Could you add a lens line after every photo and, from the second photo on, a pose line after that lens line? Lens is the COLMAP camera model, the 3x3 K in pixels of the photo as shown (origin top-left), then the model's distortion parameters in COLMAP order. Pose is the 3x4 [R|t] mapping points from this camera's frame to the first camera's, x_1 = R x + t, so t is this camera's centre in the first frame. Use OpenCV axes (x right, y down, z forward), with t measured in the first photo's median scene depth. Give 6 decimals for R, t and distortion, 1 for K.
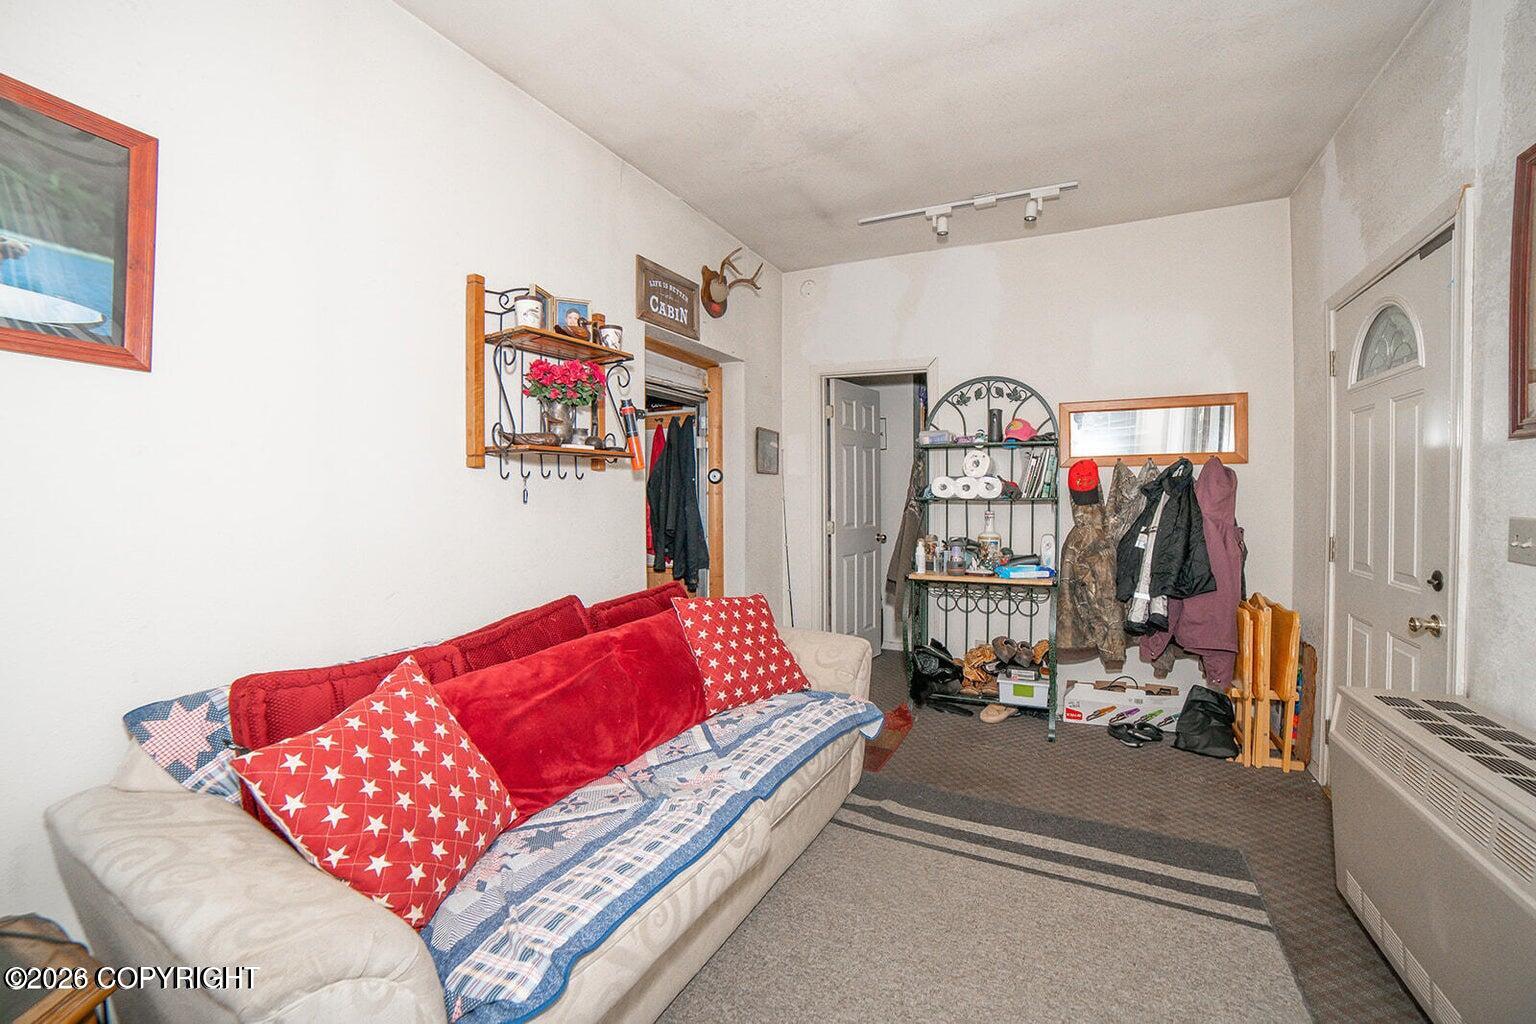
lens RADIAL K [[645.2, 0, 772.2], [0, 645.2, 507.3], [0, 0, 1]] dist [-0.101301, 0.041596]
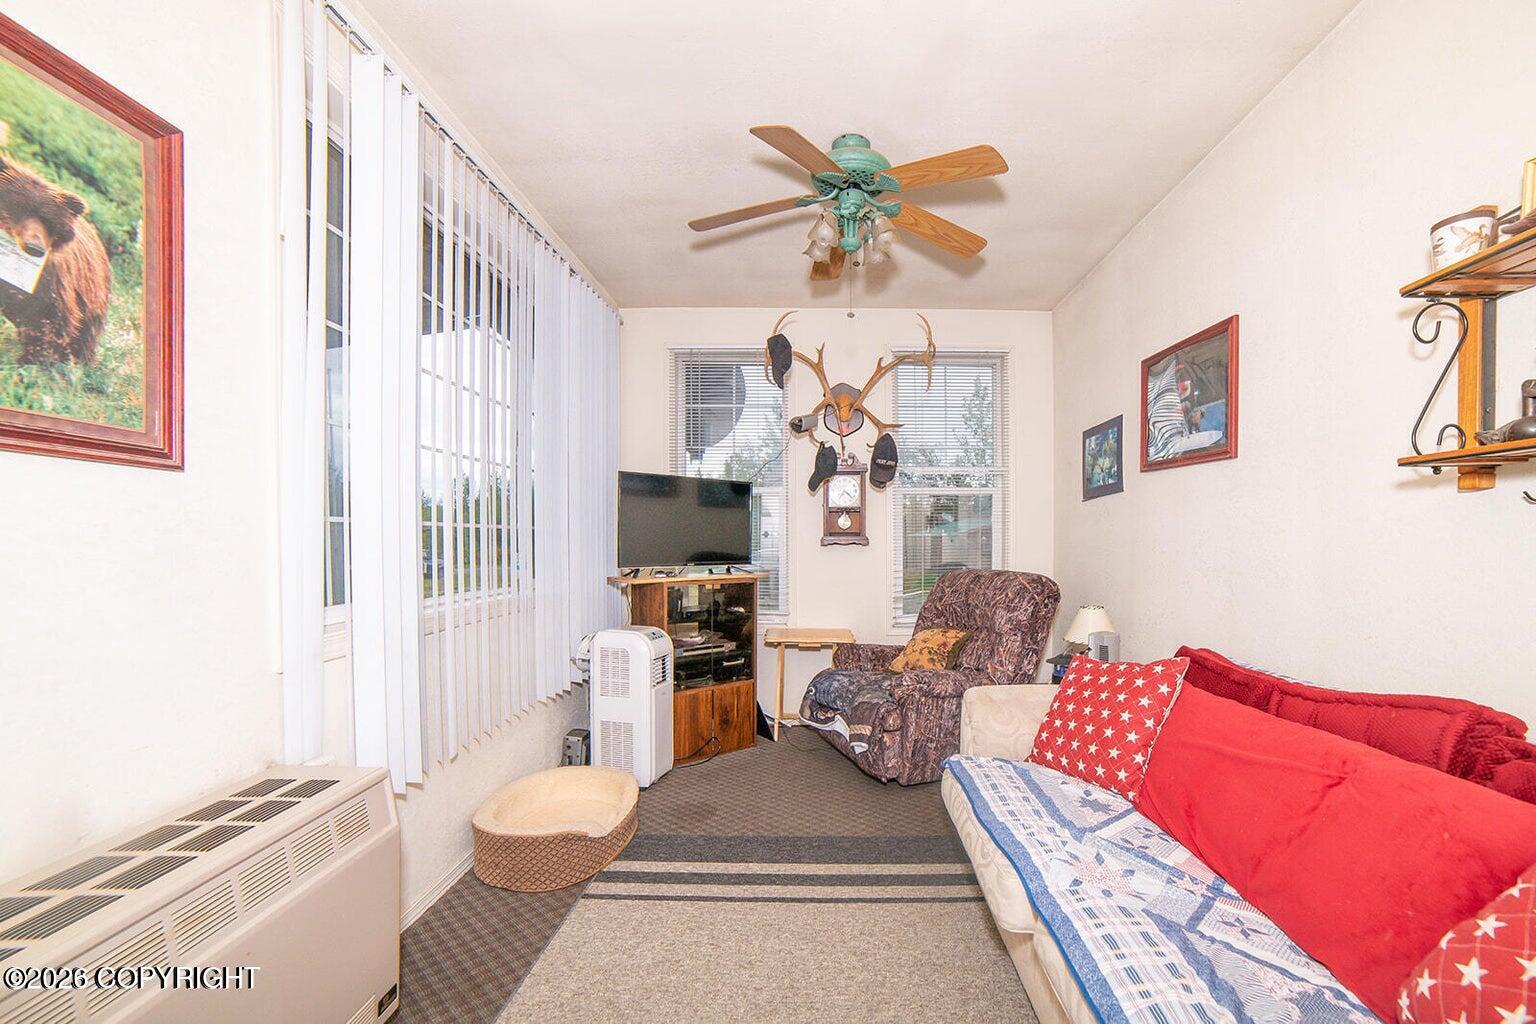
lens RADIAL K [[645.5, 0, 838.7], [0, 645.5, 569.3], [0, 0, 1]] dist [-0.085857, 0.041813]
pose [[-0.879633, 0.020125, -0.475227, 0.485315], [-0.009748, 0.998132, 0.060311, -0.009591], [0.475553, 0.057684, -0.877794, 1.308575]]
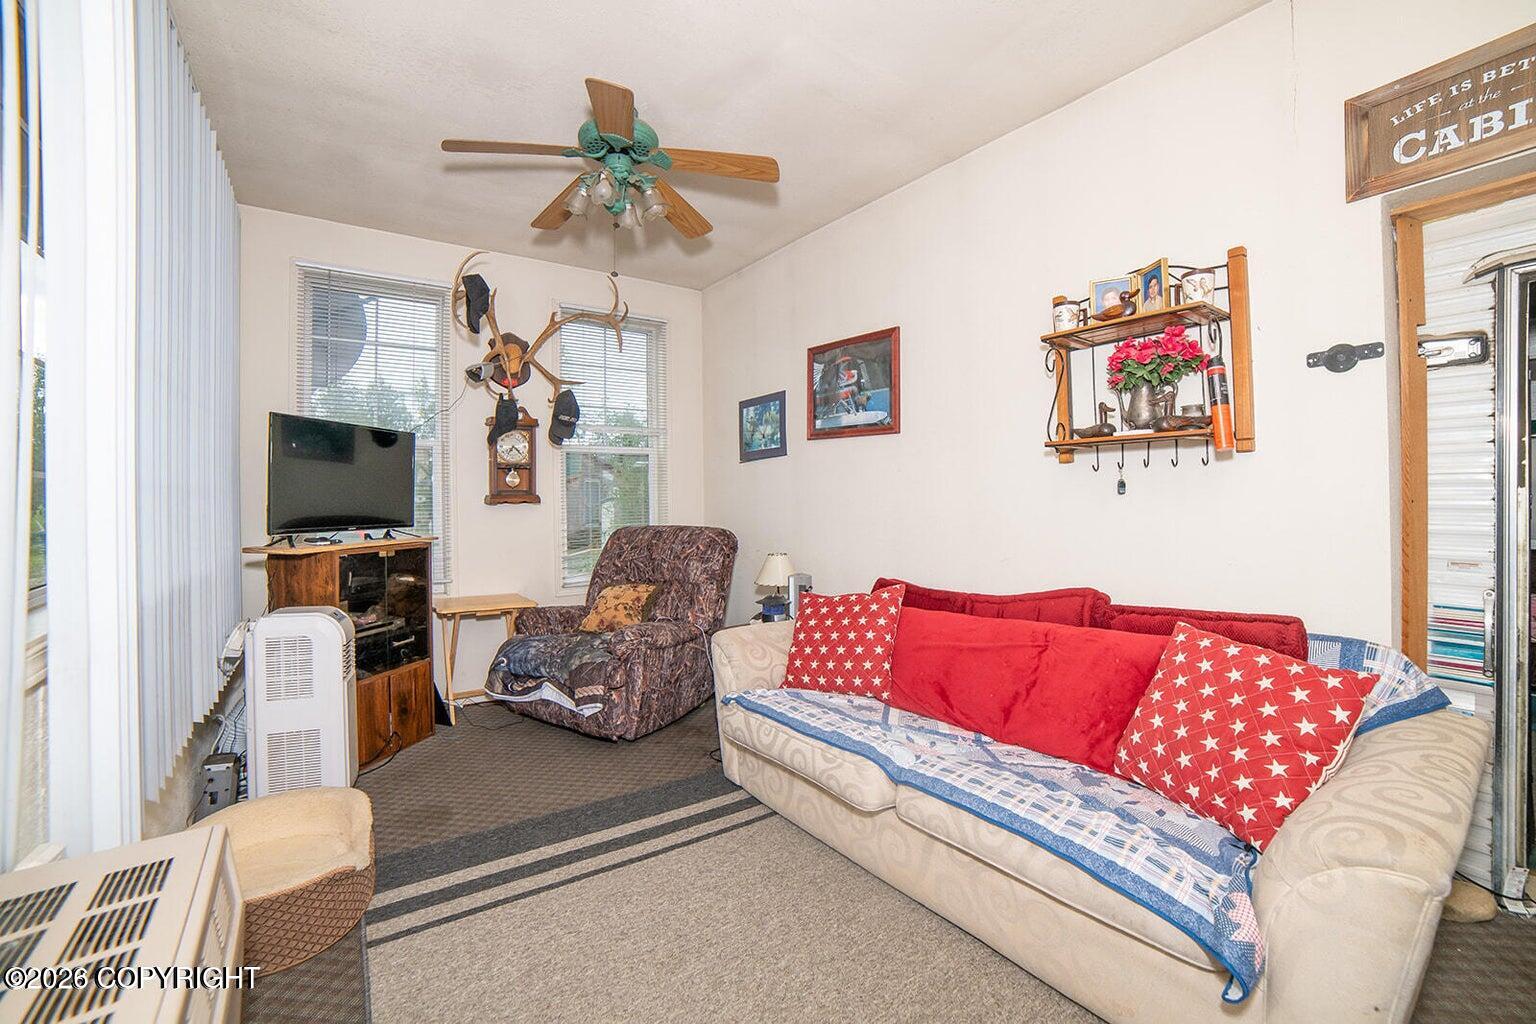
lens RADIAL K [[645.2, 0, 772.2], [0, 645.2, 507.3], [0, 0, 1]] dist [-0.101301, 0.041596]
pose [[-0.447990, 0.013634, -0.893935, 0.822979], [-0.010663, 0.999731, 0.020591, -0.000456], [0.893975, 0.018757, -0.447724, 1.063304]]
